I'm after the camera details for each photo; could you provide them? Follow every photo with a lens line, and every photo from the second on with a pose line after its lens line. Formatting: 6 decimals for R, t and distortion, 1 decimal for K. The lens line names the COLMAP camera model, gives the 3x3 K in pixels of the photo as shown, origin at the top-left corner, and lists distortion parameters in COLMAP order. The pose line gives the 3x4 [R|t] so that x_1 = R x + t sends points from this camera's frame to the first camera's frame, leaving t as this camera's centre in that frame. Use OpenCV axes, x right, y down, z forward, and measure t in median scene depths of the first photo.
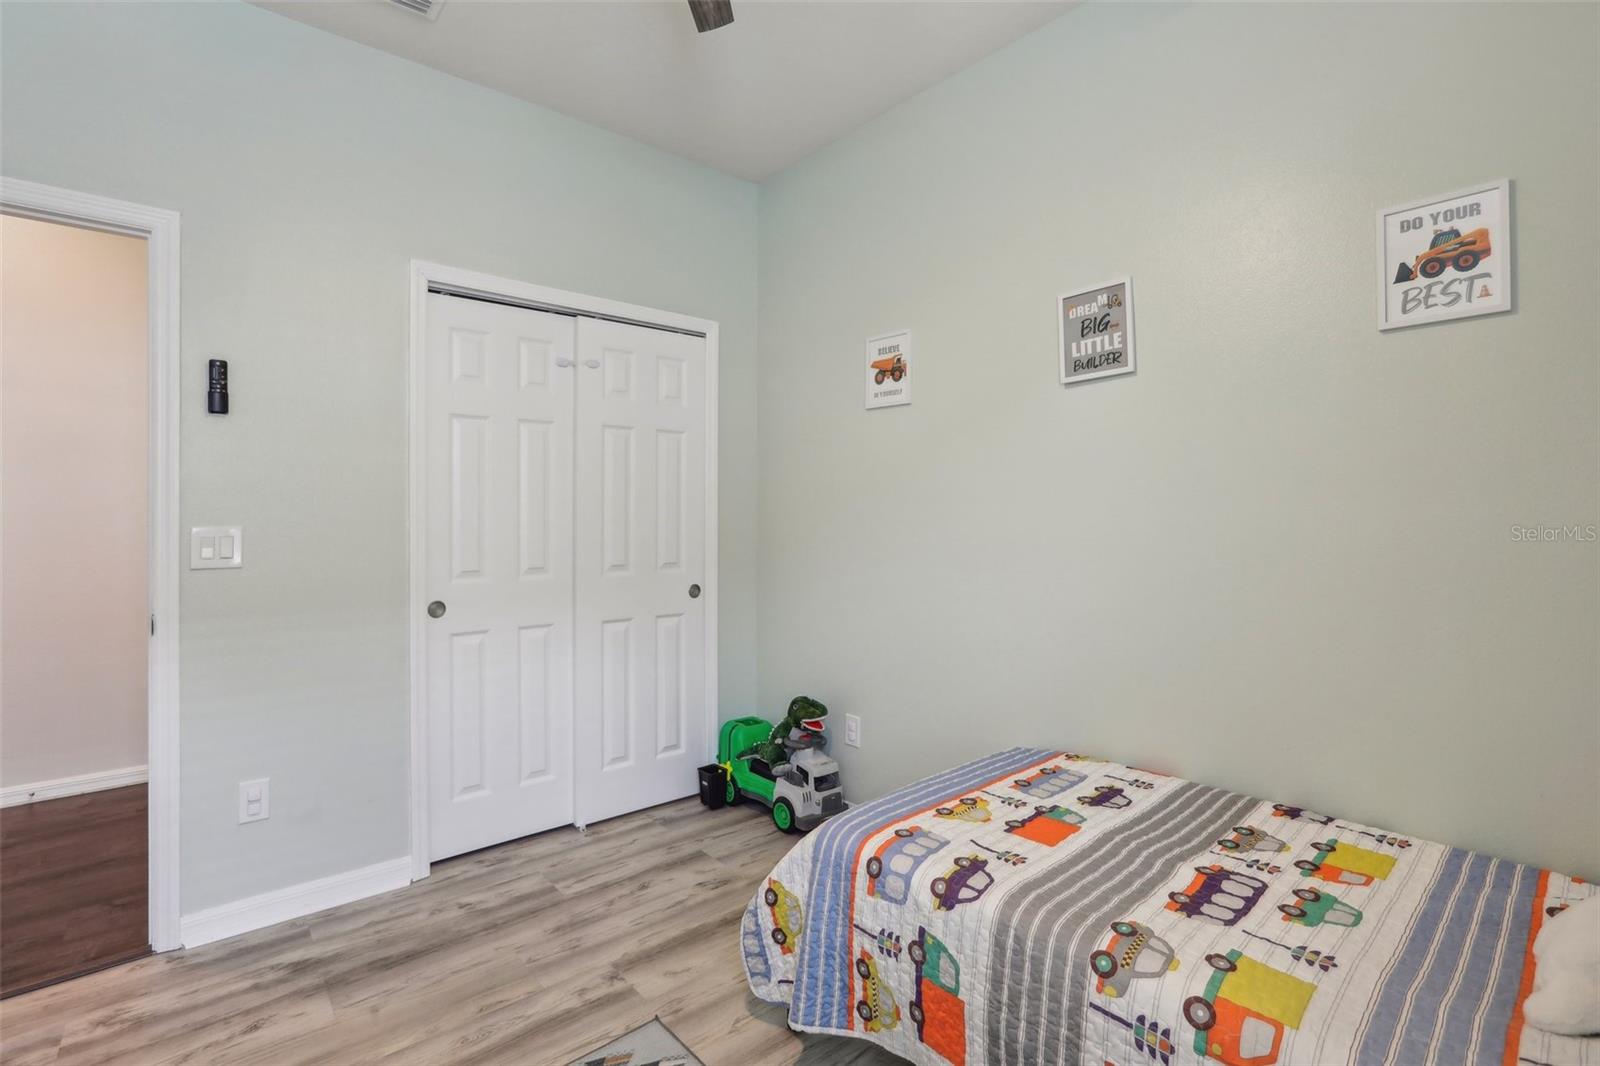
lens RADIAL K [[745.4, 0, 805.9], [0, 745.4, 520.1], [0, 0, 1]] dist [-0.040556, 0.012751]
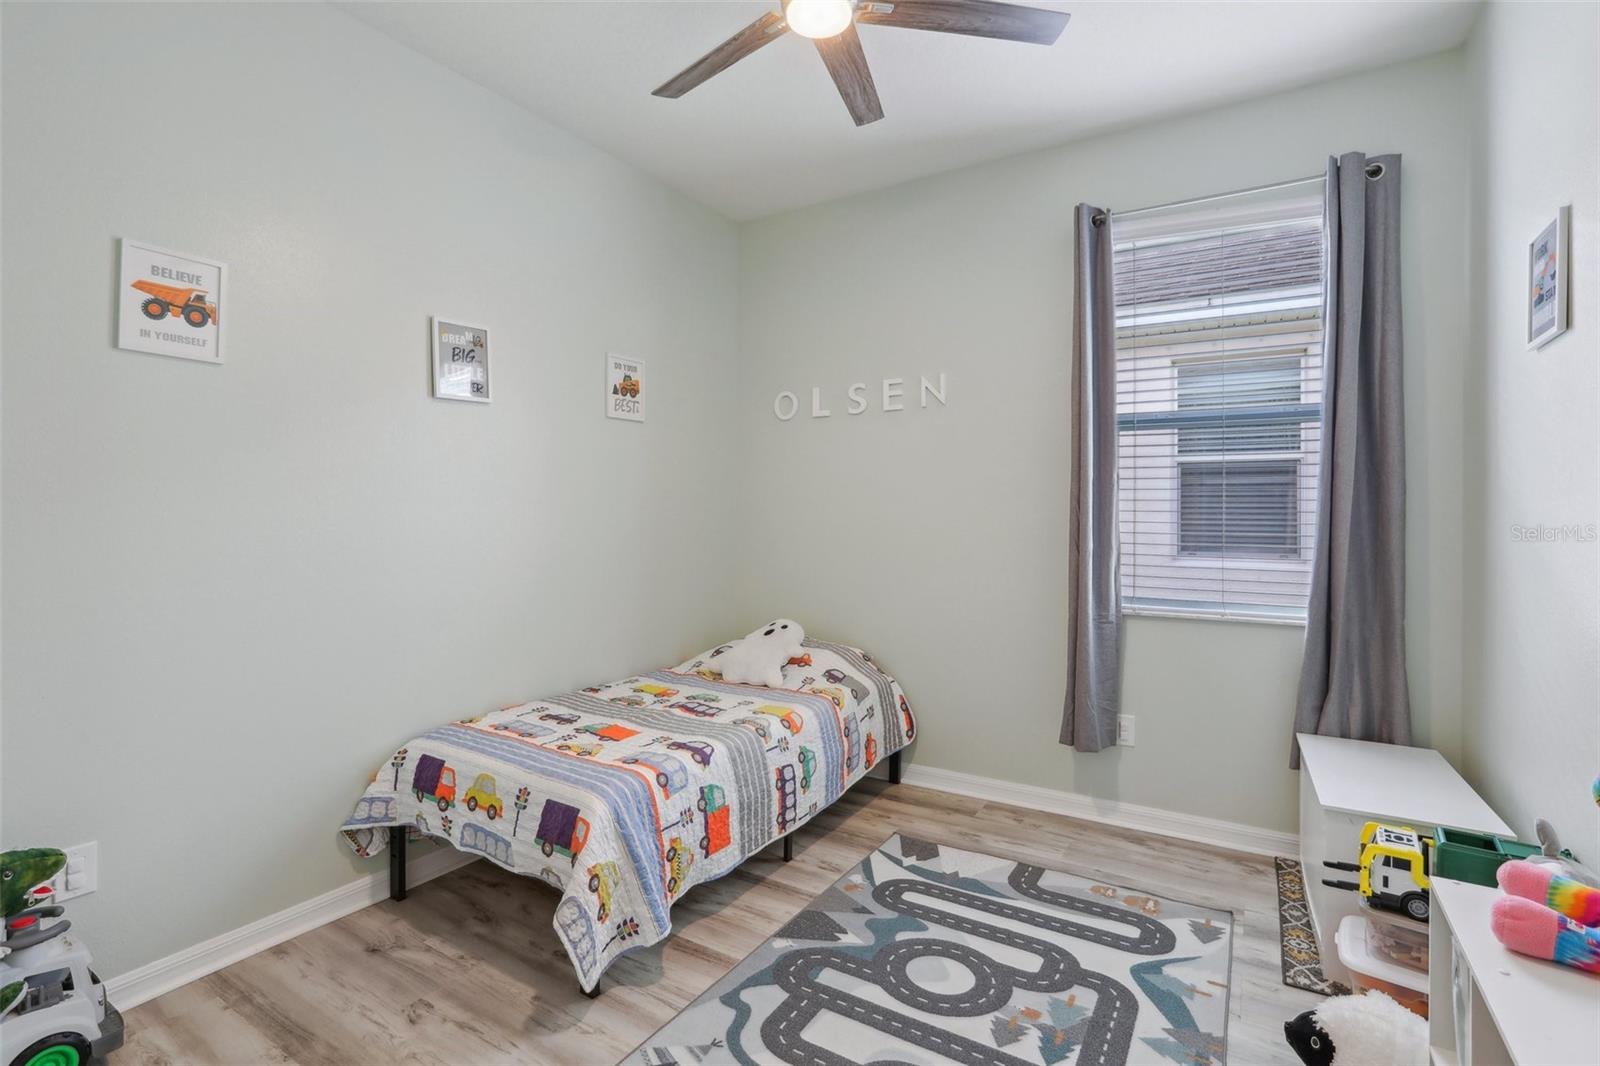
lens RADIAL K [[745.4, 0, 802.4], [0, 745.4, 529.0], [0, 0, 1]] dist [-0.040556, 0.012751]
pose [[-0.284510, -0.018012, 0.958504, -1.236119], [0.001765, 0.999812, 0.019312, -0.009338], [-0.958672, 0.007186, -0.284424, 1.115680]]
